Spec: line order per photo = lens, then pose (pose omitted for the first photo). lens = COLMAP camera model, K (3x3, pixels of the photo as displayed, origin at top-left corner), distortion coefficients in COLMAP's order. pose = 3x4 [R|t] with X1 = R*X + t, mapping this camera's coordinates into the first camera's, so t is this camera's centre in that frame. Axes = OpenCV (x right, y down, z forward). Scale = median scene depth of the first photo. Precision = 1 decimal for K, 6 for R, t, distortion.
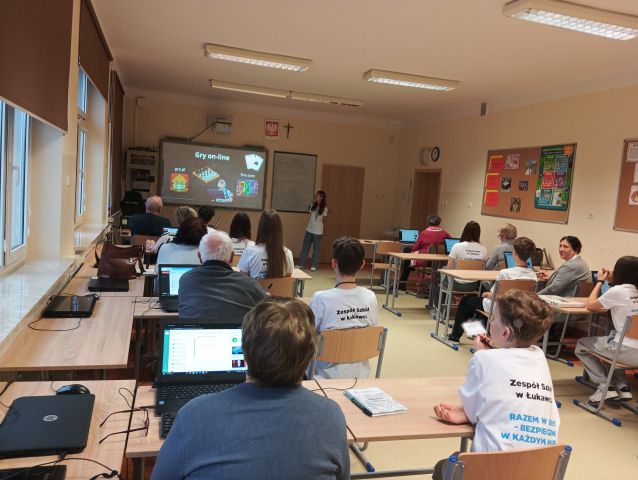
lens RADIAL K [[525.0, 0, 320.9], [0, 525.0, 239.6], [0, 0, 1]] dist [0.038069, -0.005137]
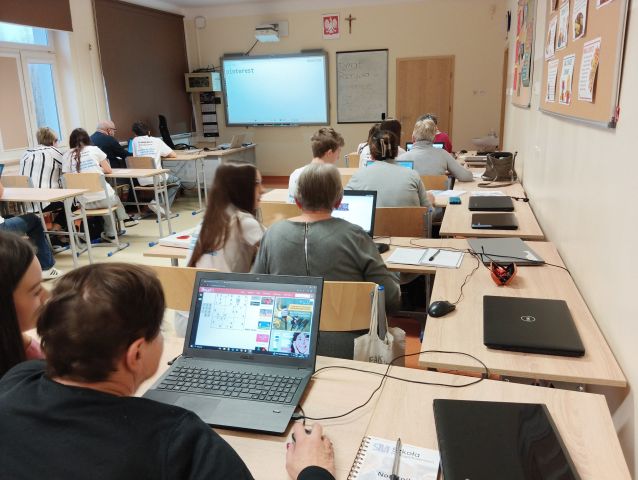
lens RADIAL K [[525.0, 0, 318.3], [0, 525.0, 238.2], [0, 0, 1]] dist [0.038069, -0.005137]
pose [[0.830836, 0.040338, -0.555053, 0.514895], [0.038441, 0.990828, 0.129547, 0.026947], [0.555188, -0.128969, 0.821665, 0.325164]]
